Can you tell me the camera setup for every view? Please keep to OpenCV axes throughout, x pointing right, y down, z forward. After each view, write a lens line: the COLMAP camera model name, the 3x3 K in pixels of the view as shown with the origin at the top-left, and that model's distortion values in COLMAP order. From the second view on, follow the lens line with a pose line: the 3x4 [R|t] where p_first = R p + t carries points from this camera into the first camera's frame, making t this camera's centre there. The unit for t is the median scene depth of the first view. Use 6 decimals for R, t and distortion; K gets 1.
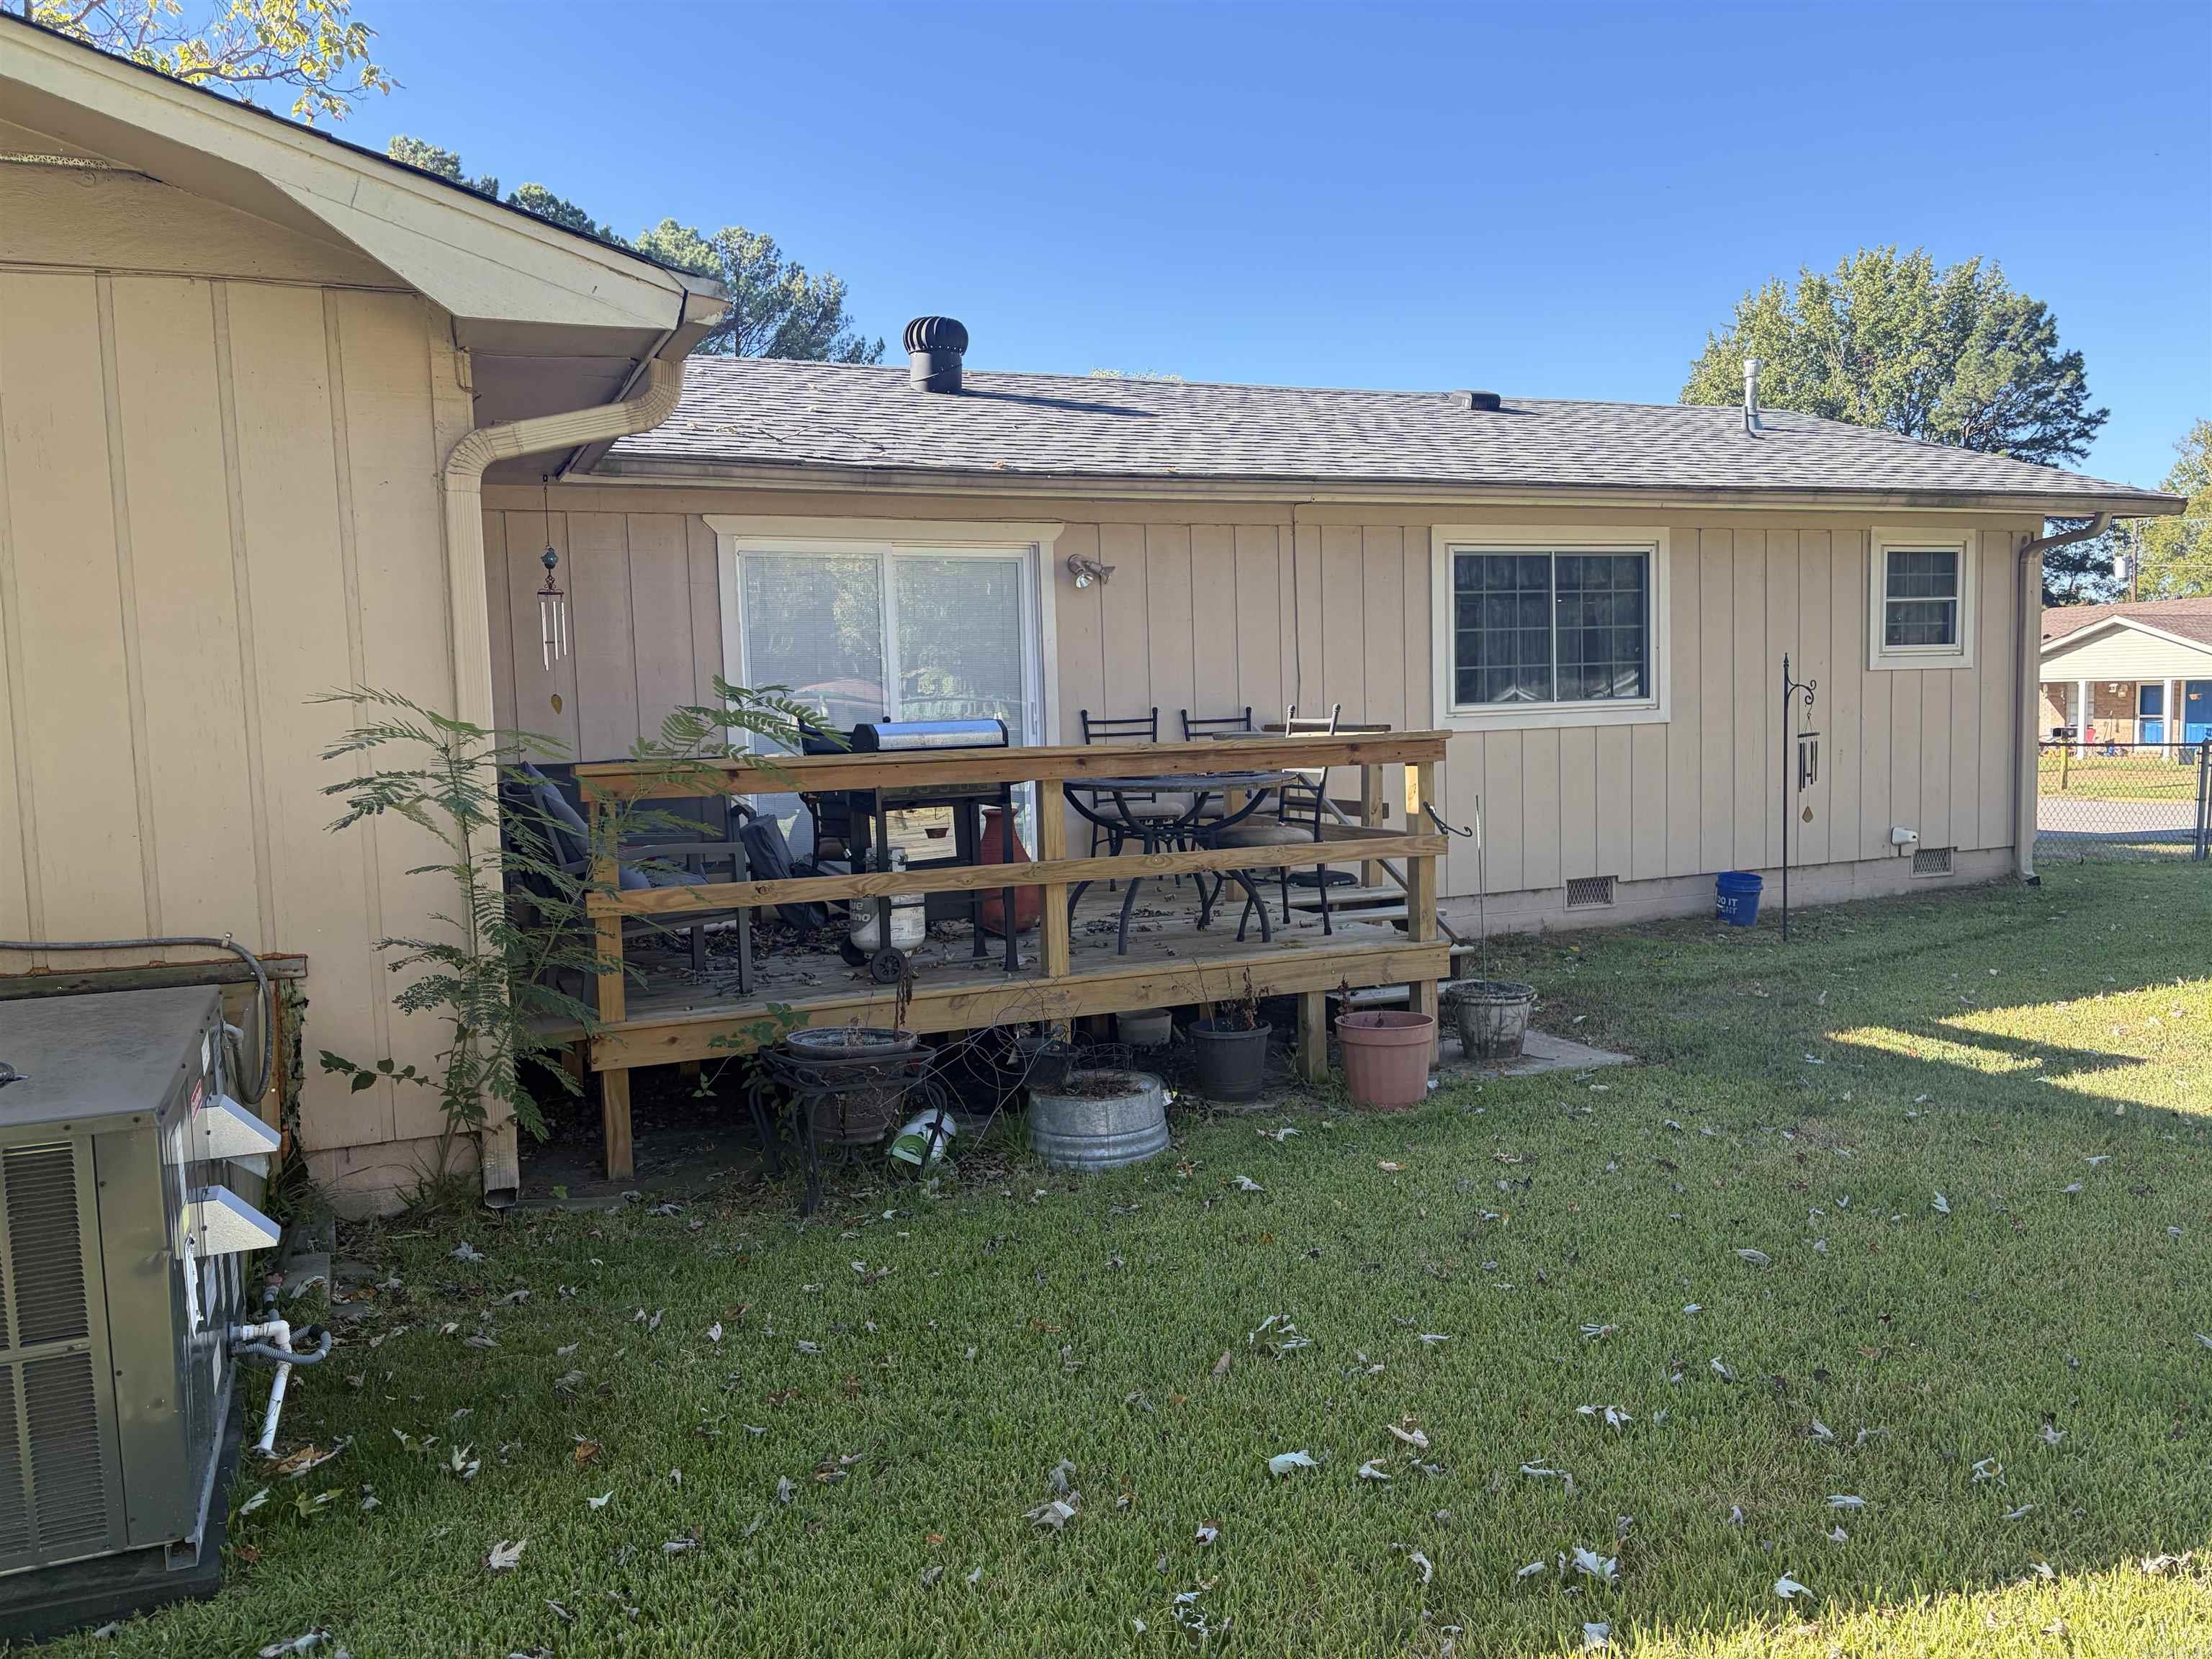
lens RADIAL K [[1703.4, 0, 1095.0], [0, 1703.4, 837.6], [0, 0, 1]] dist [0.078045, -0.136632]
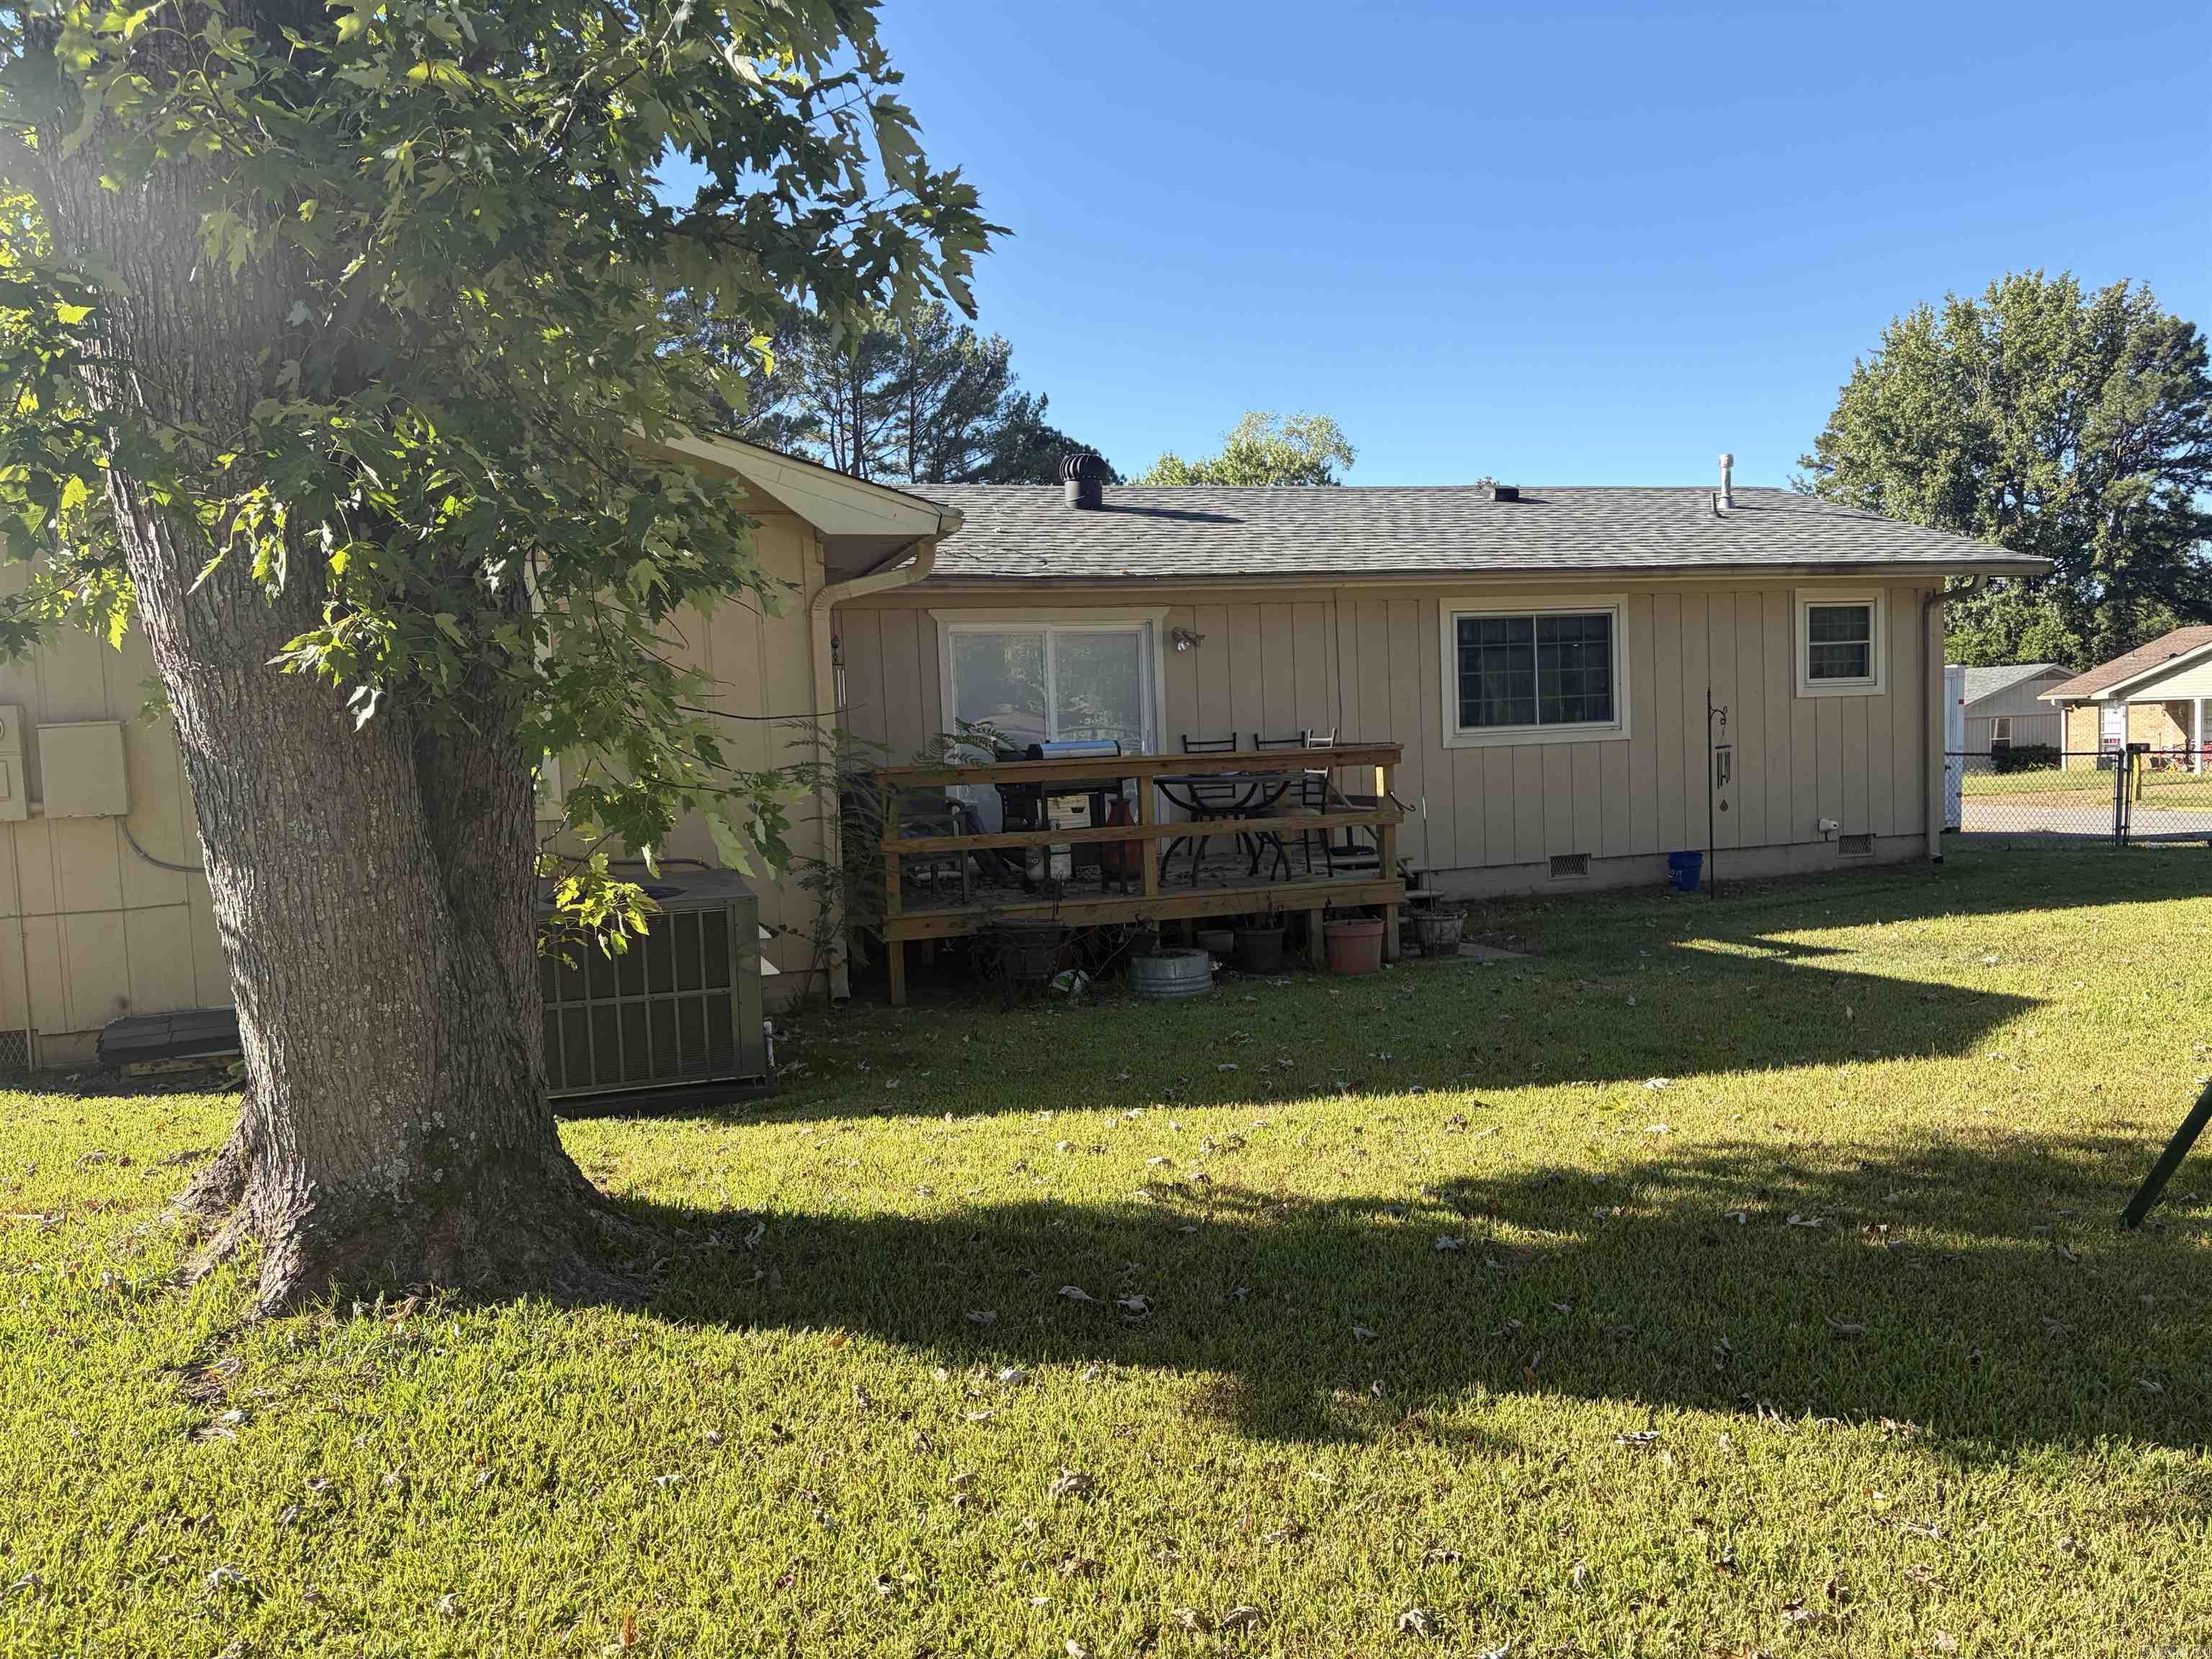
lens RADIAL K [[1703.4, 0, 1095.0], [0, 1703.4, 837.6], [0, 0, 1]] dist [0.078045, -0.136632]
pose [[0.995411, -0.005941, -0.095509, 0.047830], [0.004299, 0.999840, -0.017384, 0.031658], [0.095597, 0.016894, 0.995277, -0.377622]]
